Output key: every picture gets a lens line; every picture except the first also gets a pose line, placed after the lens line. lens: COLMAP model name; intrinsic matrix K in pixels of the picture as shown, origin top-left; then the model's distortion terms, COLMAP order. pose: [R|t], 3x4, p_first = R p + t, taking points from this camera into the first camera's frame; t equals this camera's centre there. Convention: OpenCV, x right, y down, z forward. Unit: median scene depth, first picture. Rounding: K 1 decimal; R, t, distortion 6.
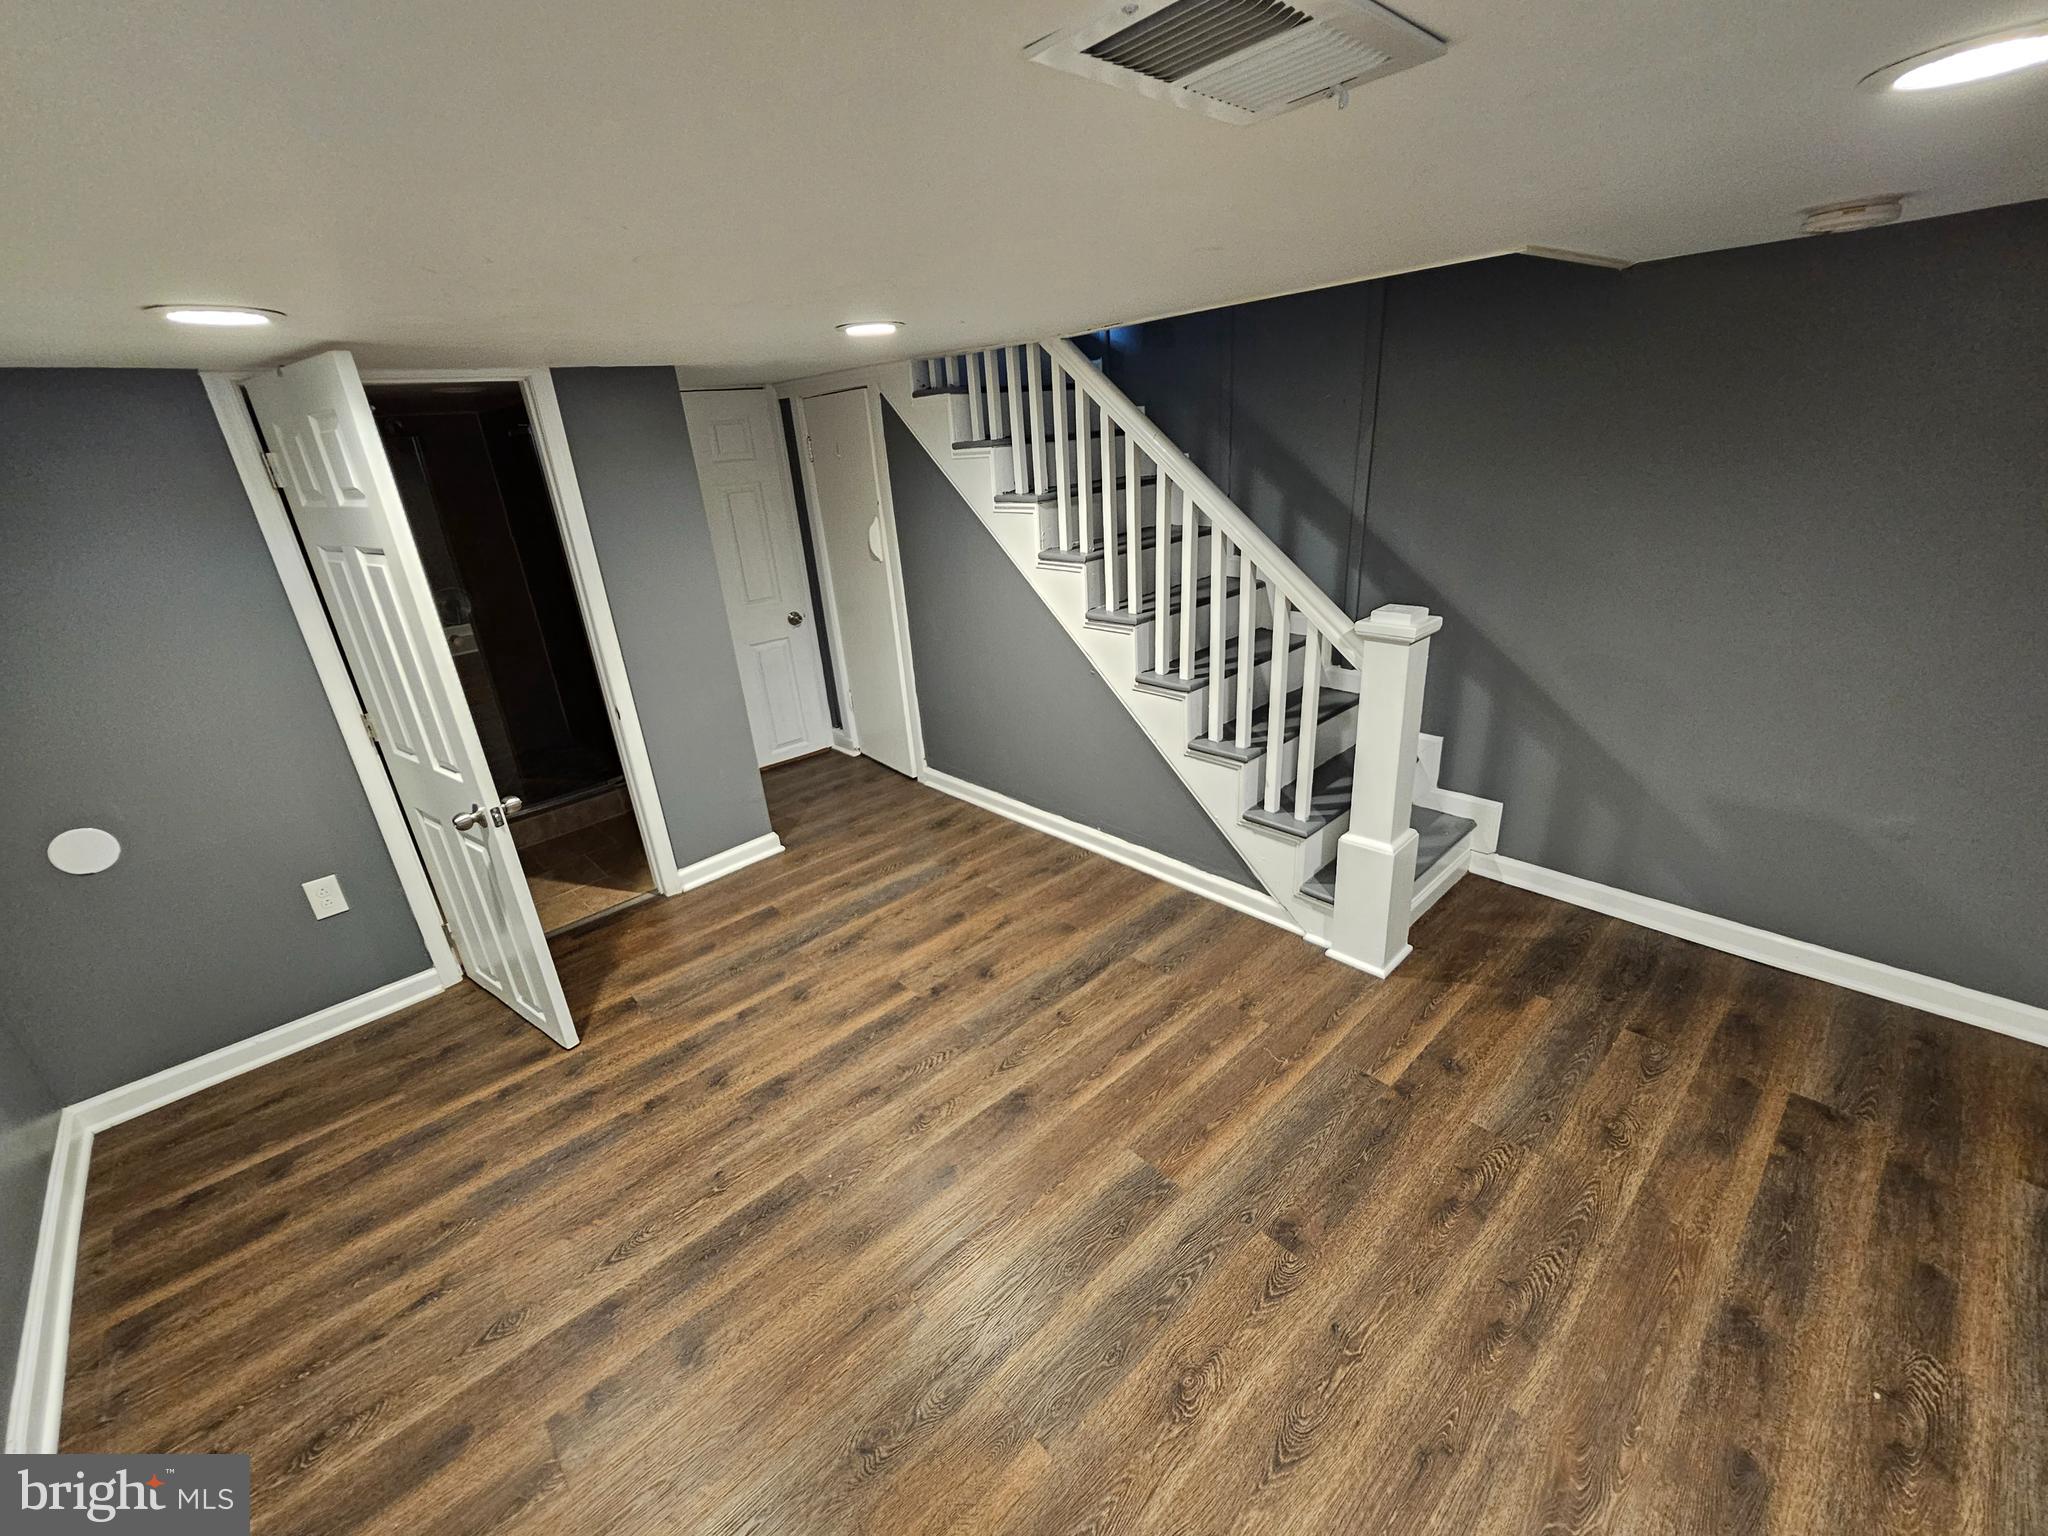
lens RADIAL K [[840.2, 0, 1034.9], [0, 840.2, 768.7], [0, 0, 1]] dist [-0.001765, 0.000041]
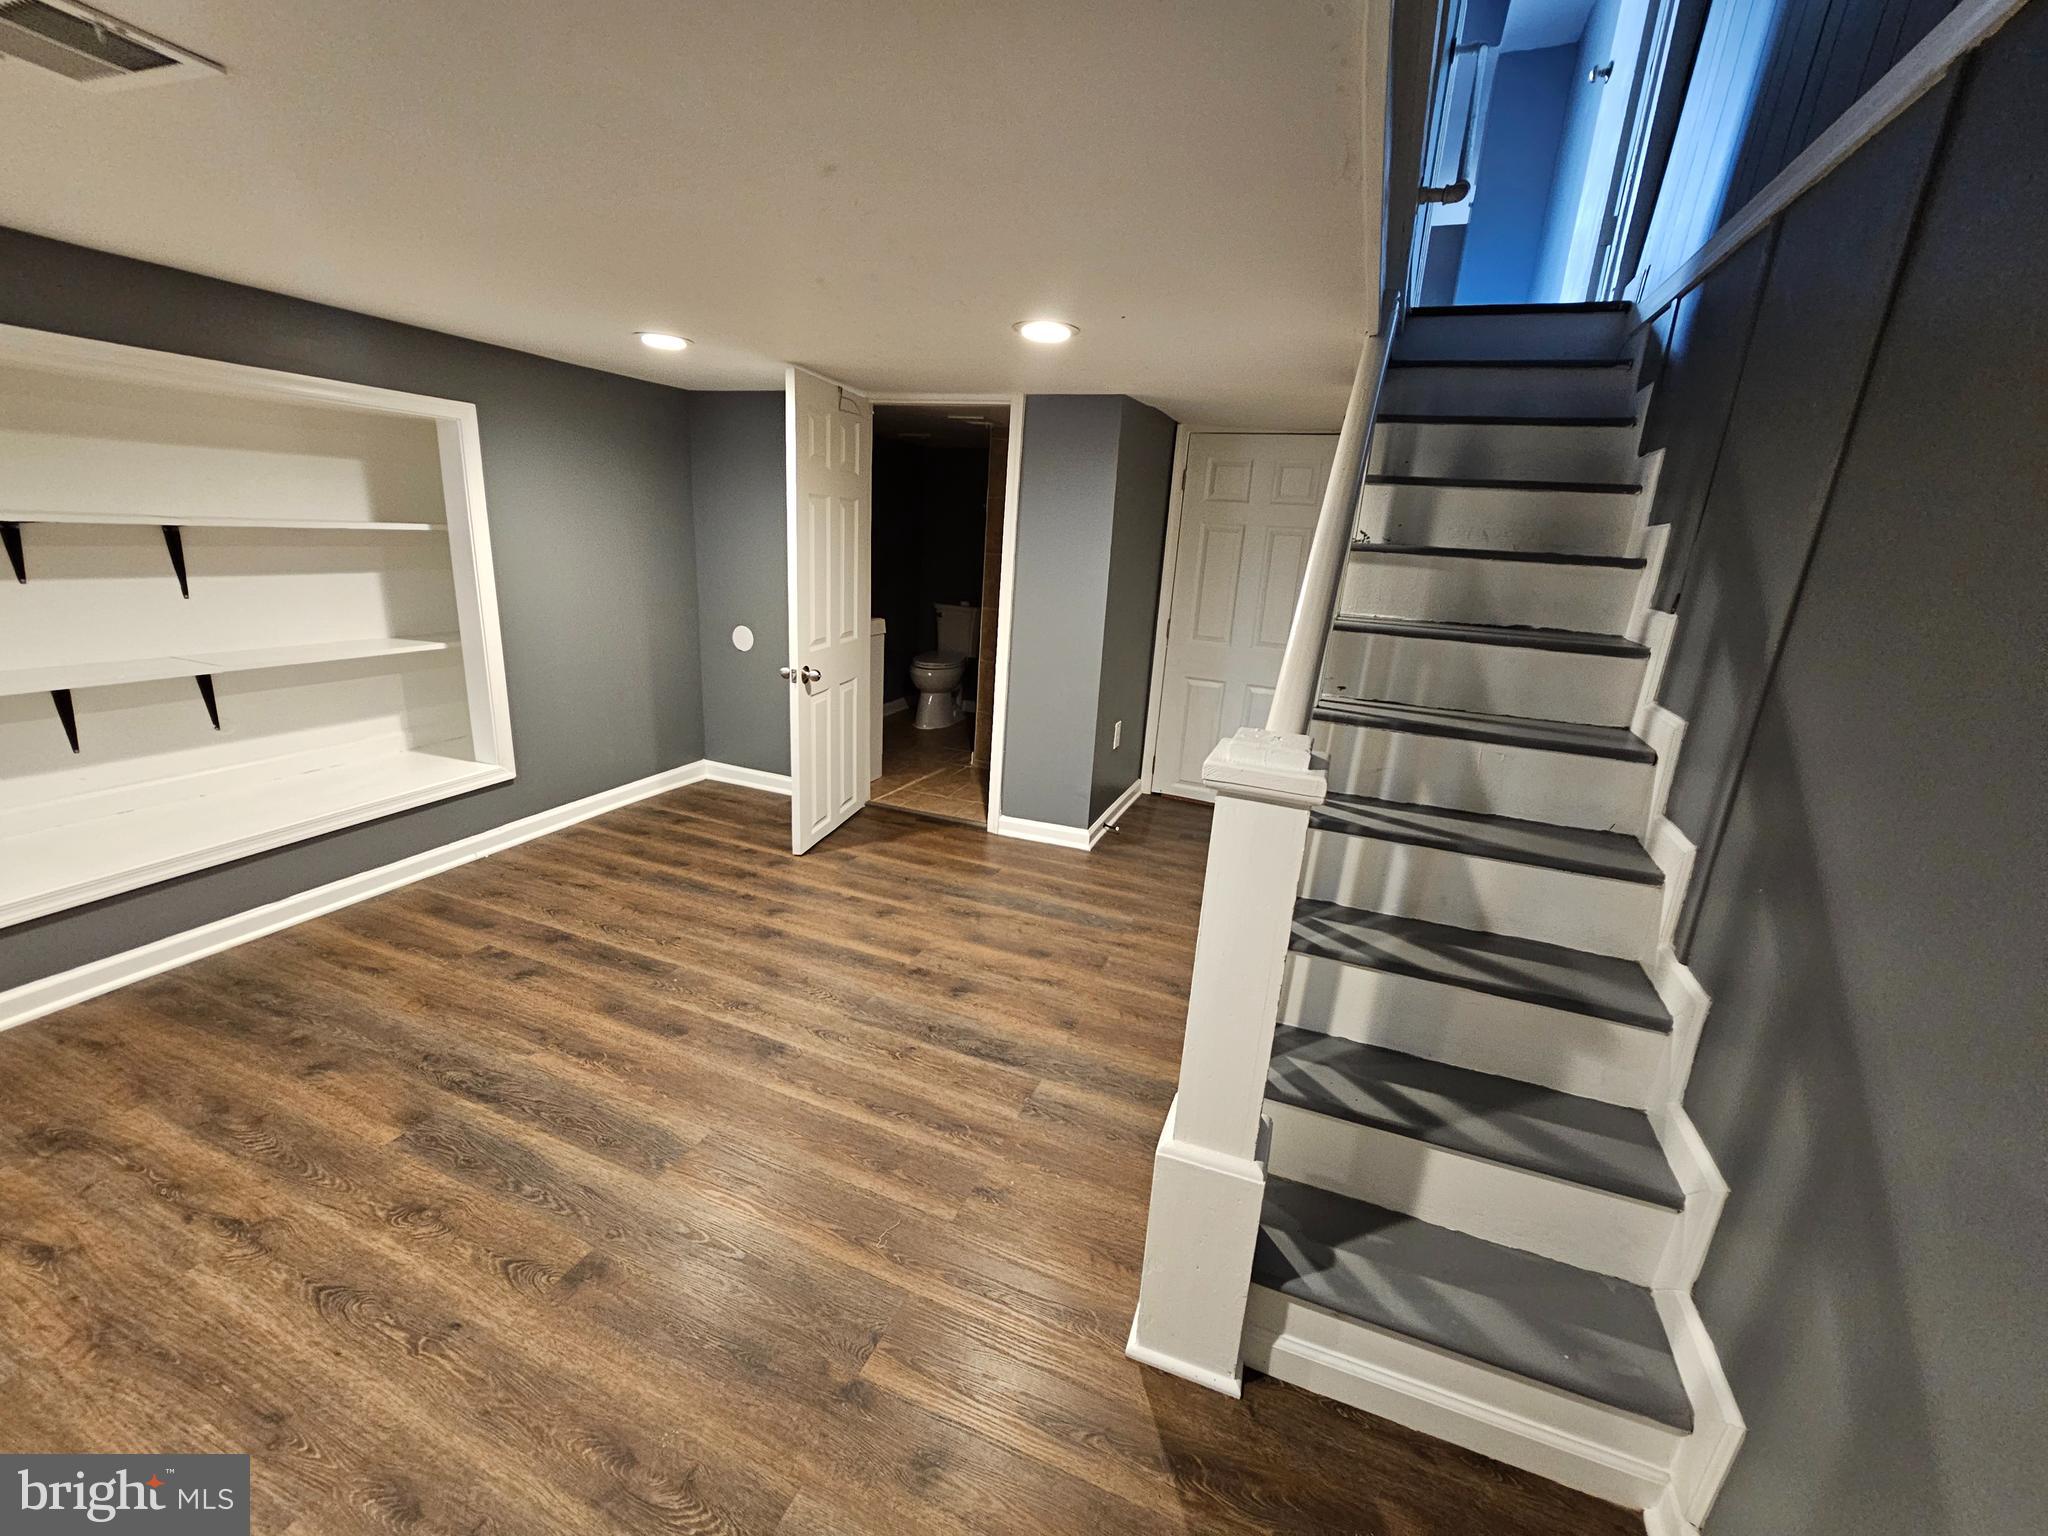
lens RADIAL K [[840.2, 0, 1024.7], [0, 840.2, 764.8], [0, 0, 1]] dist [-0.001765, 0.000041]
pose [[0.420227, 0.331651, -0.844640, 0.829689], [-0.421250, 0.895738, 0.142133, -0.181668], [0.803715, 0.296076, 0.516121, 0.600494]]
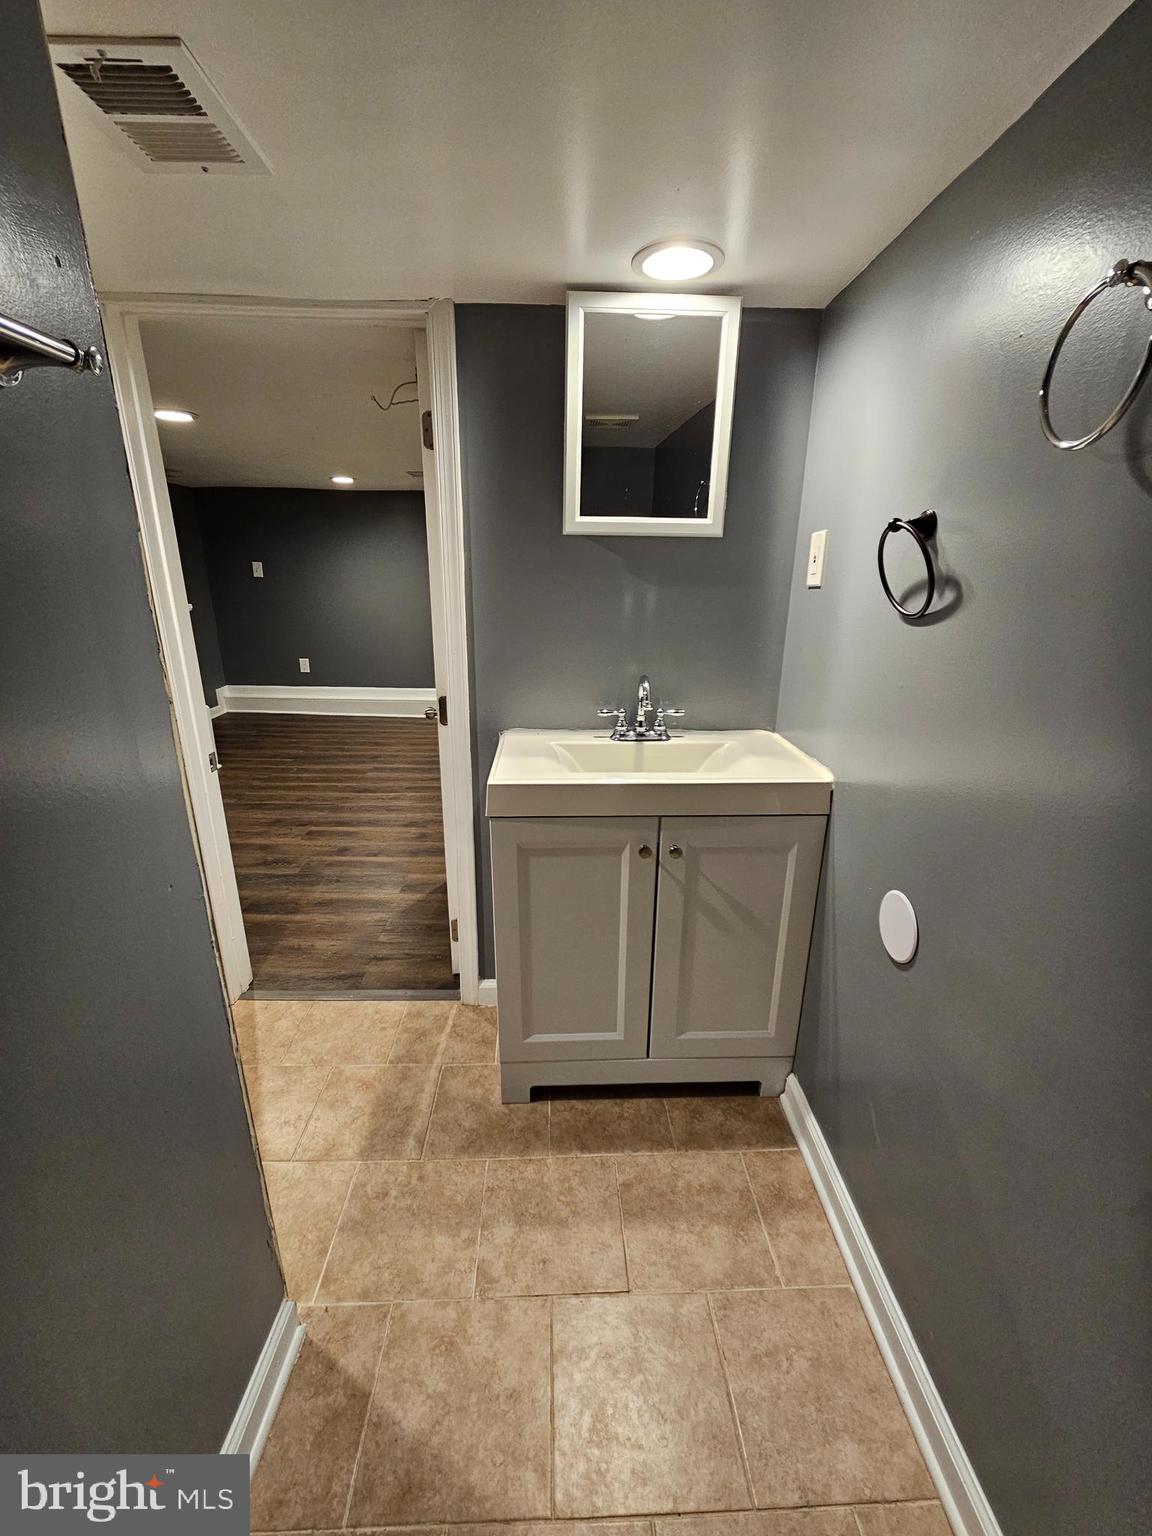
lens RADIAL K [[630.1, 0, 577.5], [0, 630.1, 769.2], [0, 0, 1]] dist [-0.001765, 0.000041]
pose [[-0.739517, -0.148469, 0.656560, -1.577344], [0.283675, 0.815793, 0.503994, -0.364513], [-0.610445, 0.558962, -0.561176, 1.546626]]
